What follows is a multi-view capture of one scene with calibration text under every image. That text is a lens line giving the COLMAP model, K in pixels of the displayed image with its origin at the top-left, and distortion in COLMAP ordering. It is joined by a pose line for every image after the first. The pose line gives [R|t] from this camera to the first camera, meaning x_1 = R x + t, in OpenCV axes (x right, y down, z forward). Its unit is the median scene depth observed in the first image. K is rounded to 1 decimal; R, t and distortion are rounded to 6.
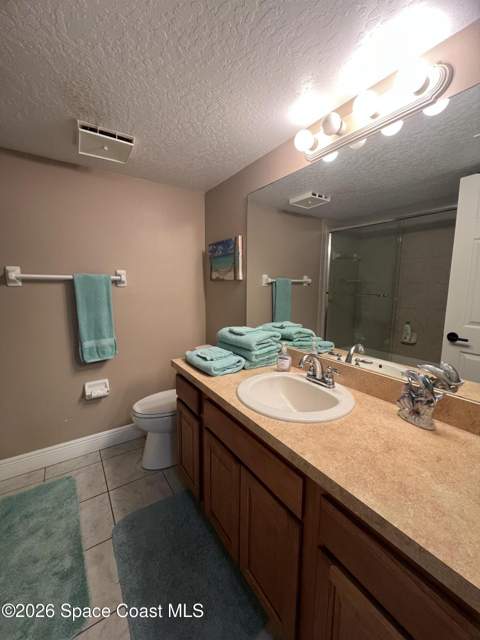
lens RADIAL K [[256.6, 0, 240.0], [0, 256.6, 320.0], [0, 0, 1]] dist [-0.003640, -0.000561]
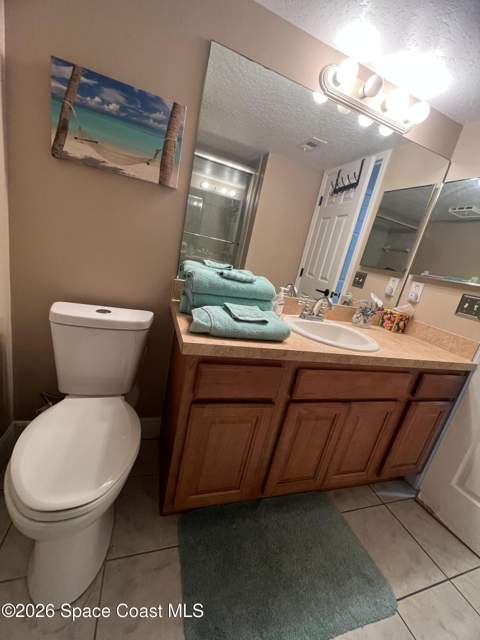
lens RADIAL K [[256.6, 0, 240.0], [0, 256.6, 320.0], [0, 0, 1]] dist [-0.003640, -0.000561]
pose [[0.264845, -0.210131, 0.941118, -0.520925], [-0.069105, 0.969323, 0.235876, -0.007935], [-0.961812, -0.127507, 0.242199, 0.584592]]
